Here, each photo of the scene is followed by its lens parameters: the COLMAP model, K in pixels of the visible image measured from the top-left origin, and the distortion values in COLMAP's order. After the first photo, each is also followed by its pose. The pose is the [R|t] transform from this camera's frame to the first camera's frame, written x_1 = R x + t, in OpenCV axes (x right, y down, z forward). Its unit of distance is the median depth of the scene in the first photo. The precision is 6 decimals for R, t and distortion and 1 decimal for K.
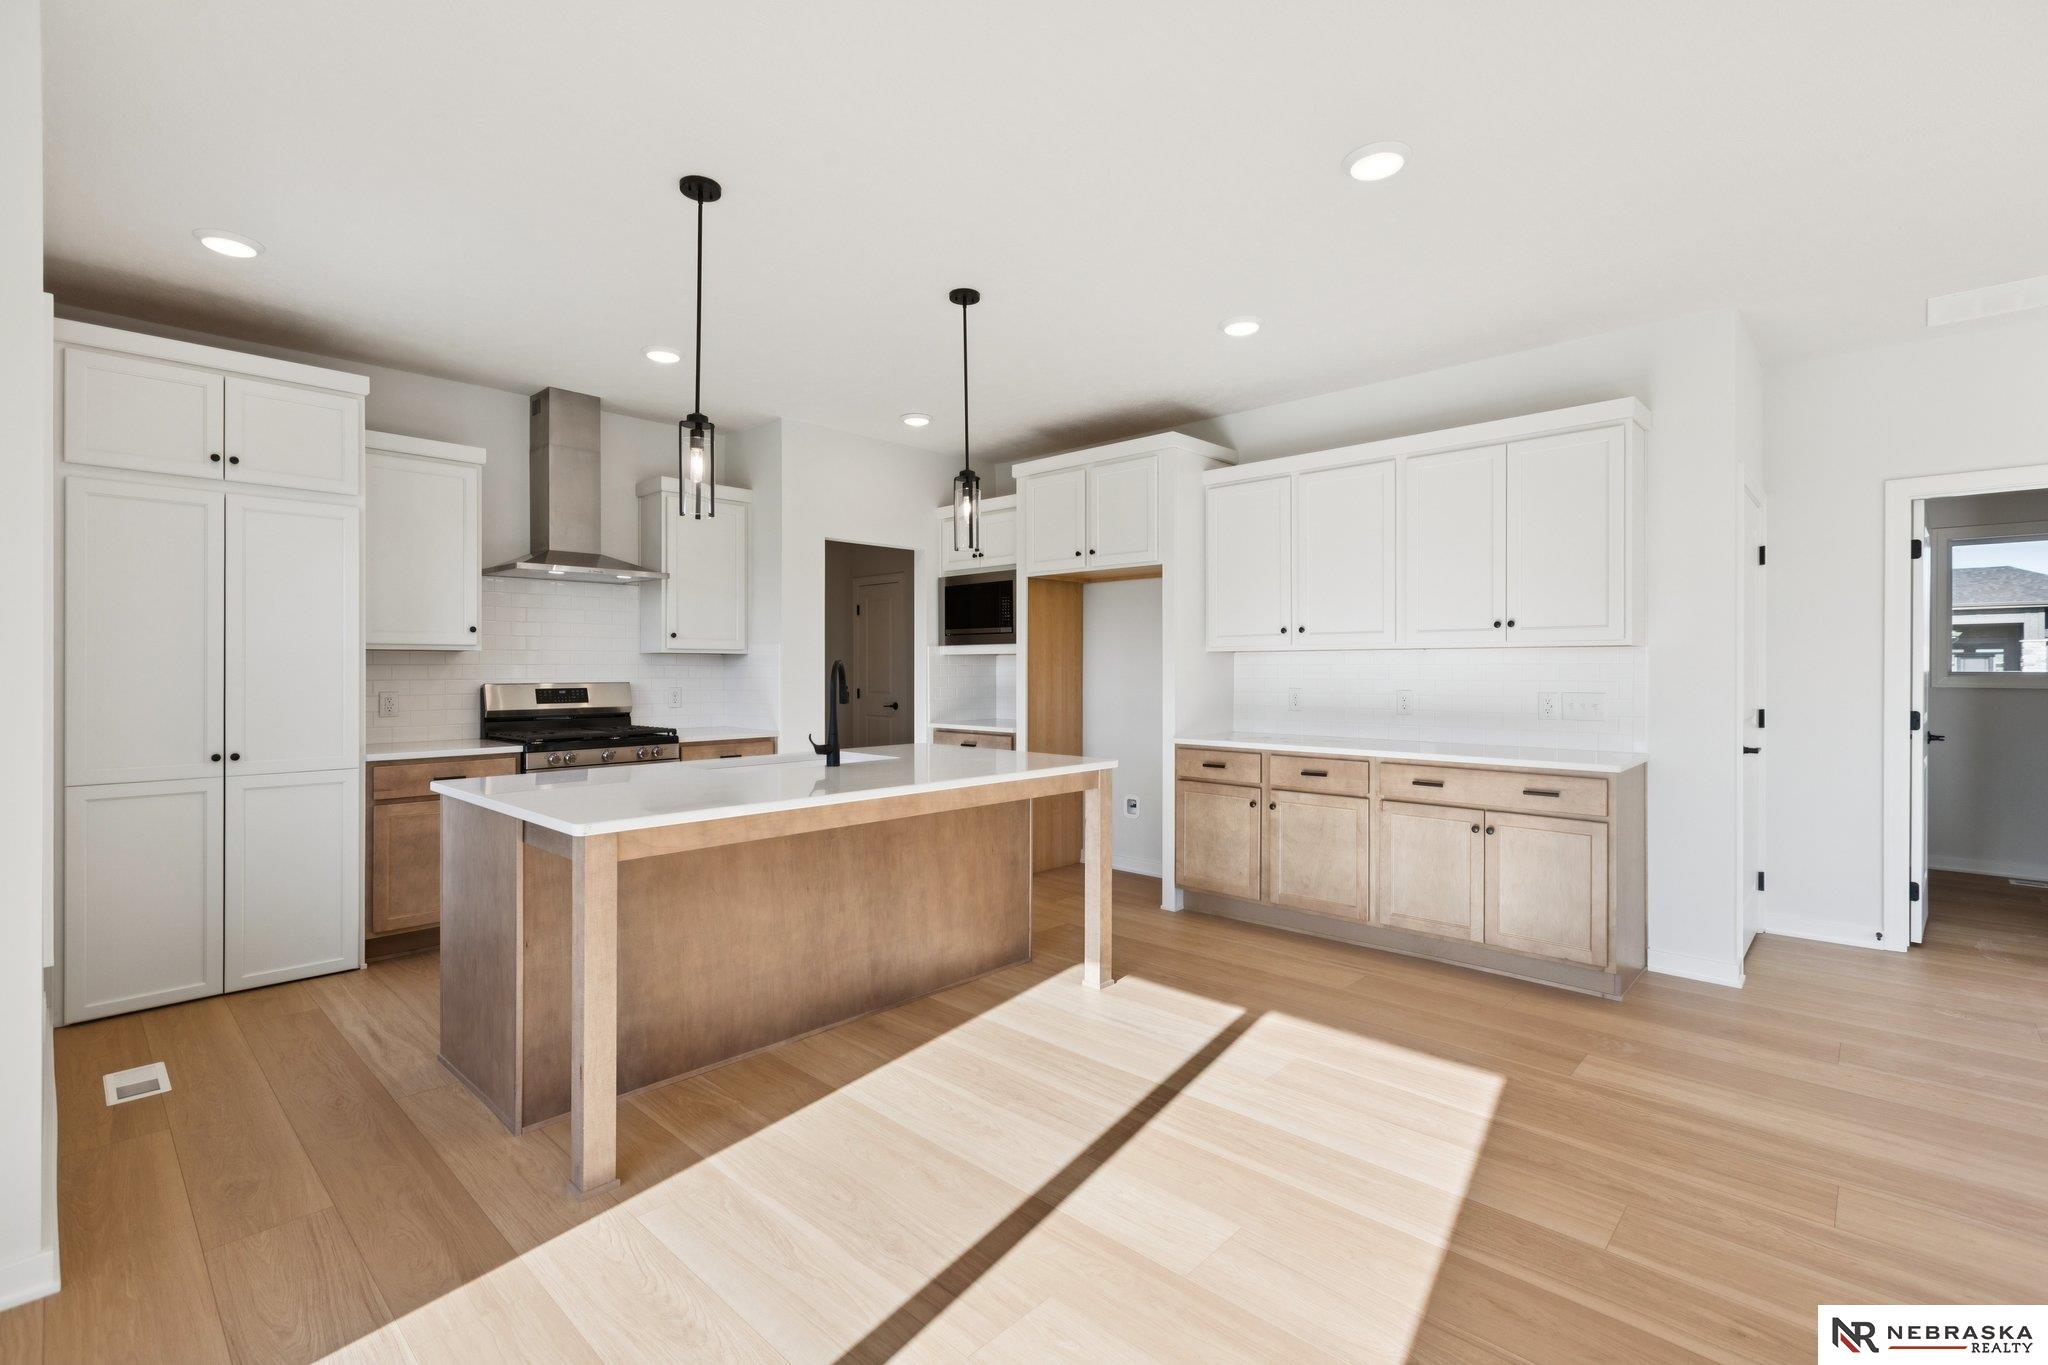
lens RADIAL K [[921.1, 0, 1017.3], [0, 921.1, 670.6], [0, 0, 1]] dist [0.004257, 0.000800]
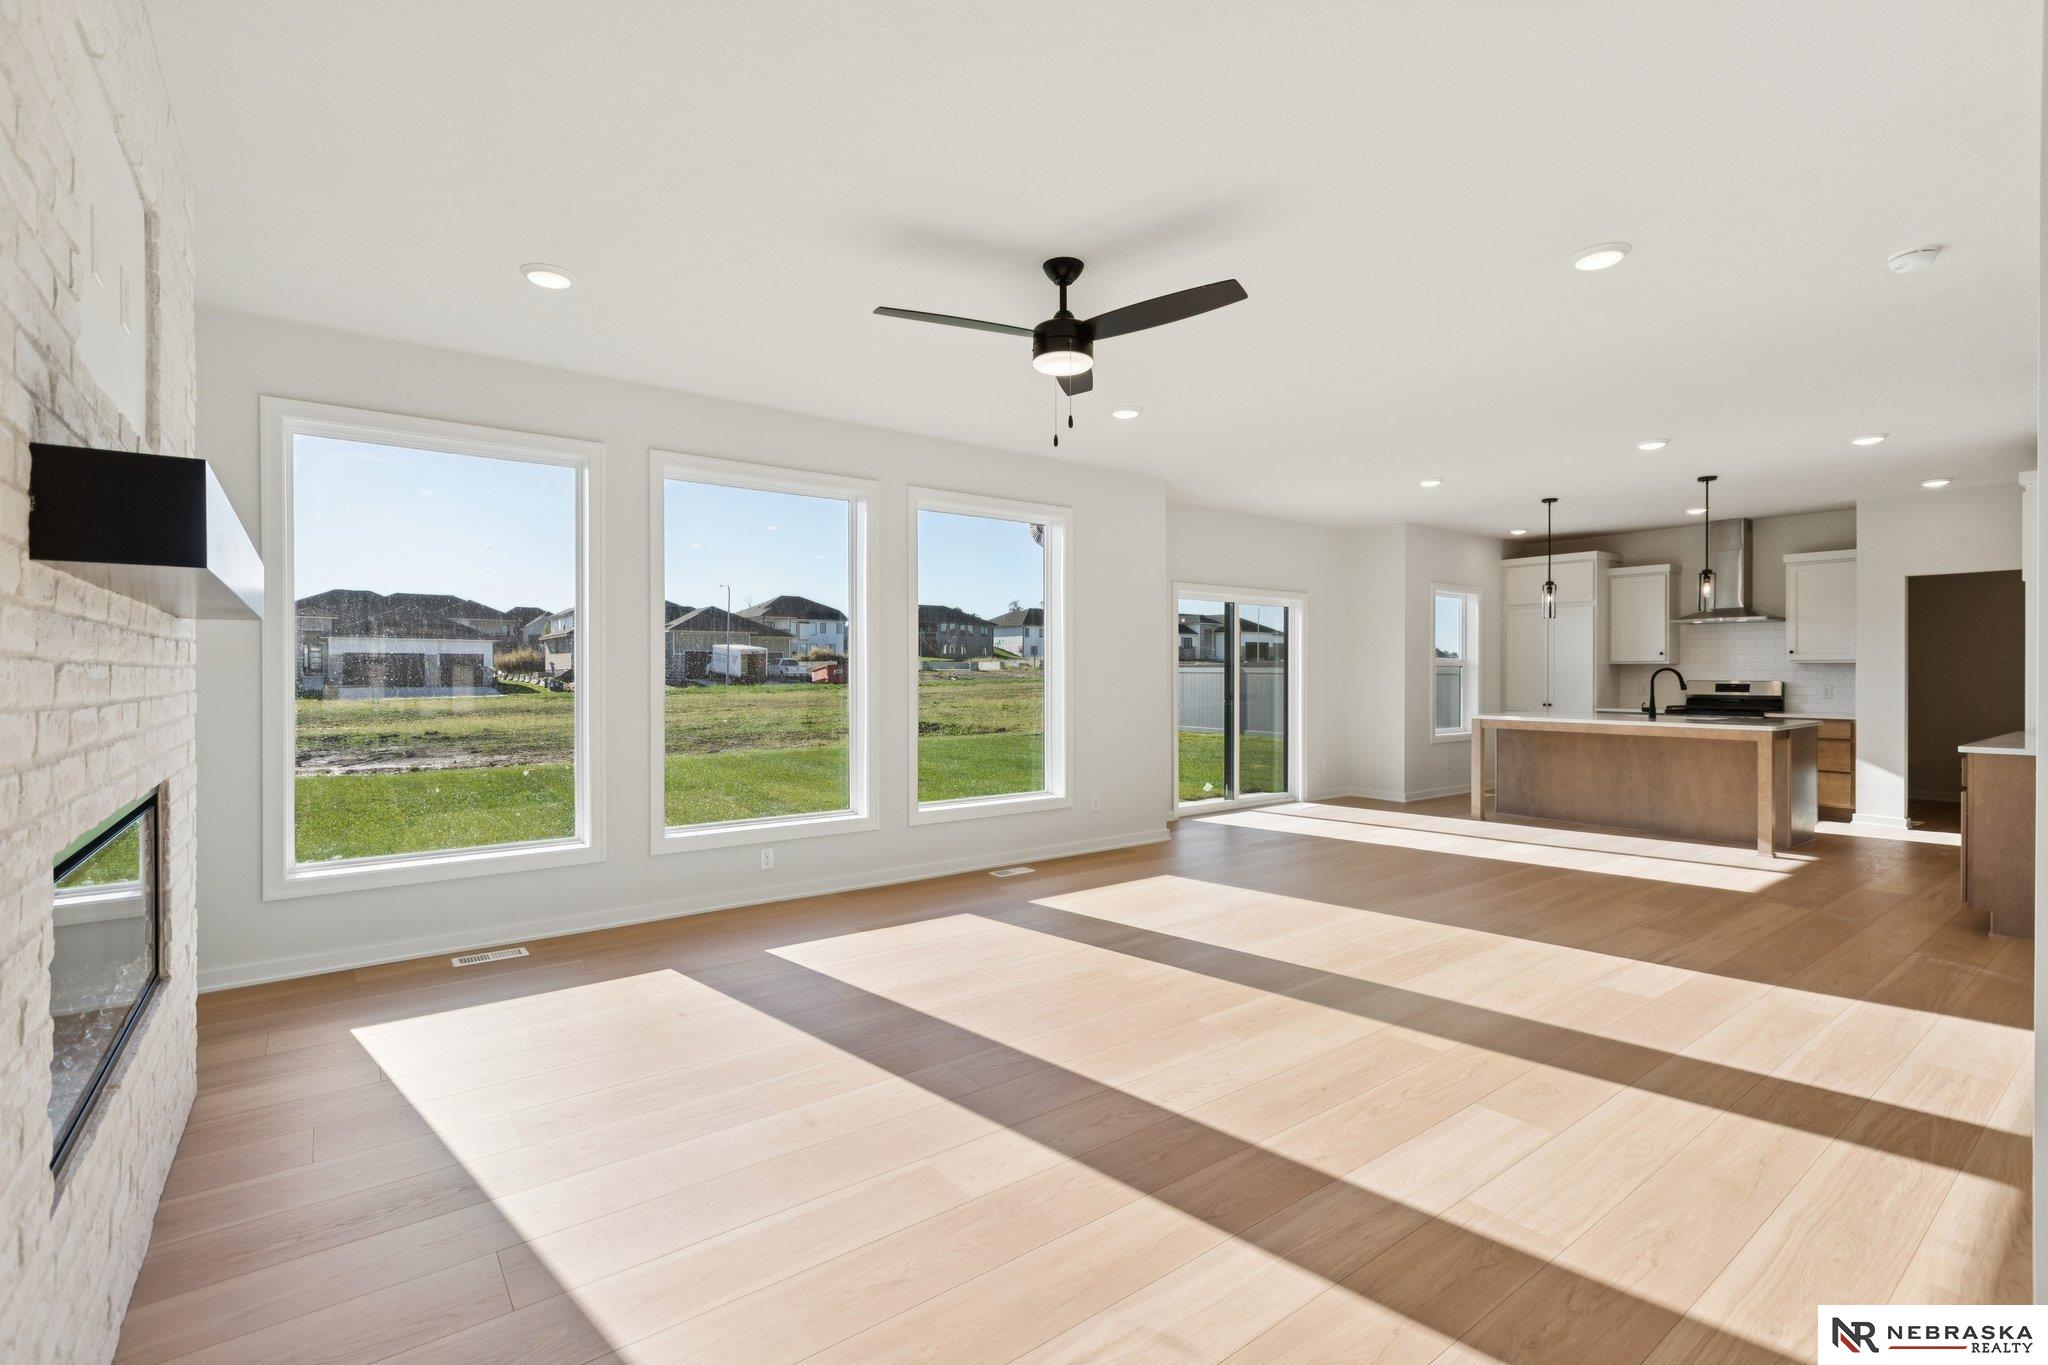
lens RADIAL K [[921.1, 0, 1022.7], [0, 921.1, 671.6], [0, 0, 1]] dist [0.004257, 0.000800]
pose [[-0.160910, -0.000568, -0.986969, 1.955364], [-0.005066, 0.999987, 0.000250, 0.002838], [0.986956, 0.005040, -0.160911, -0.088045]]
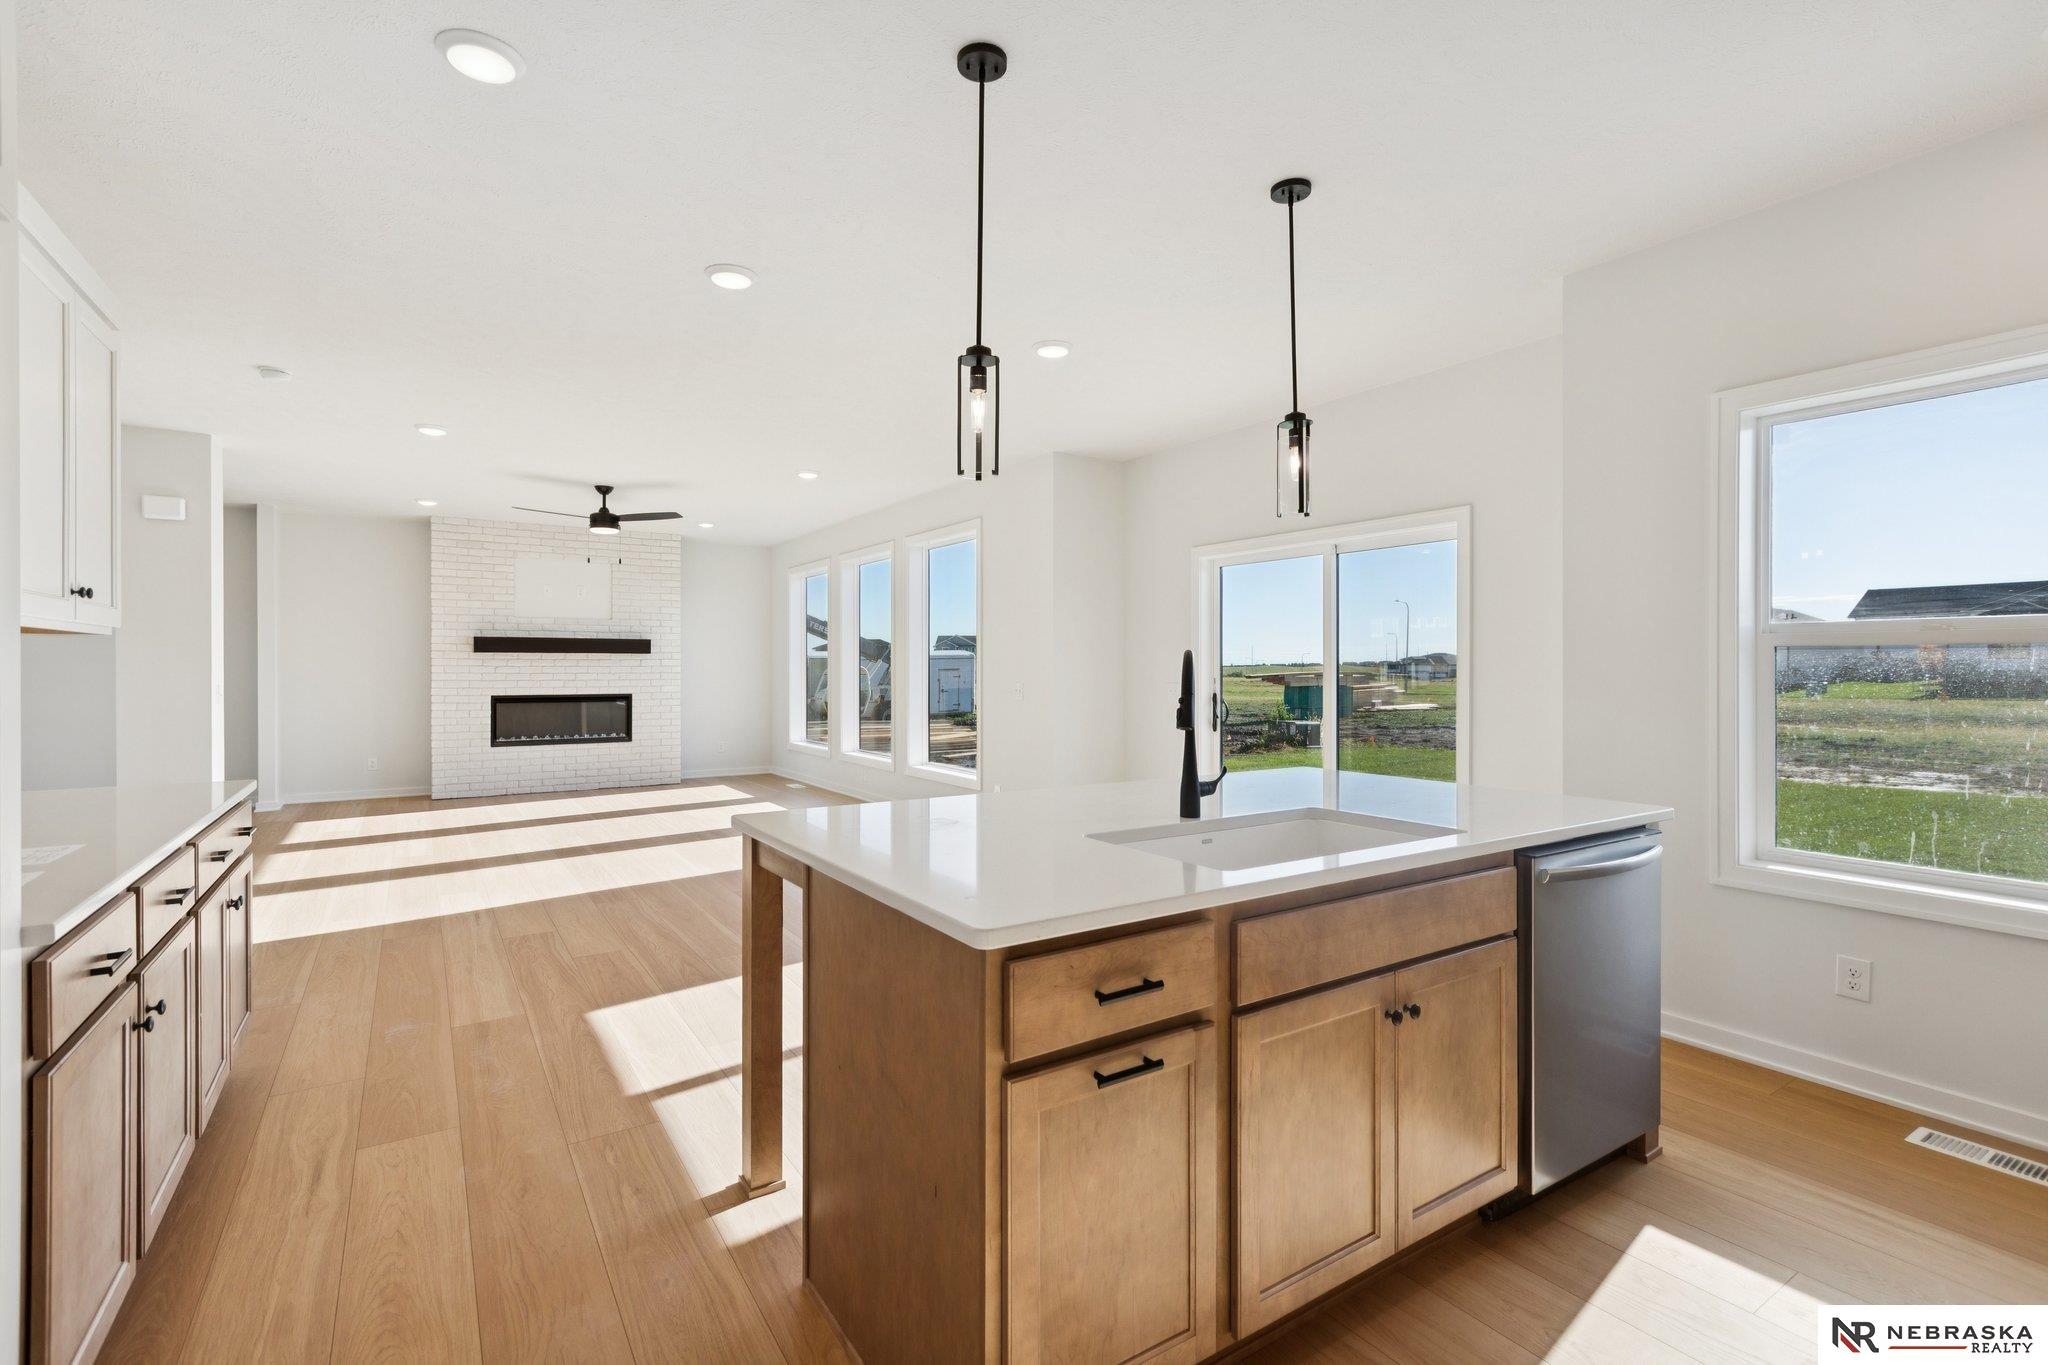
lens RADIAL K [[921.1, 0, 1025.4], [0, 921.1, 674.9], [0, 0, 1]] dist [0.004257, 0.000800]
pose [[-0.973420, -0.001957, 0.229018, -0.216553], [-0.000232, 0.999971, 0.007558, -0.000341], [-0.229026, 0.007304, -0.973393, 1.509861]]
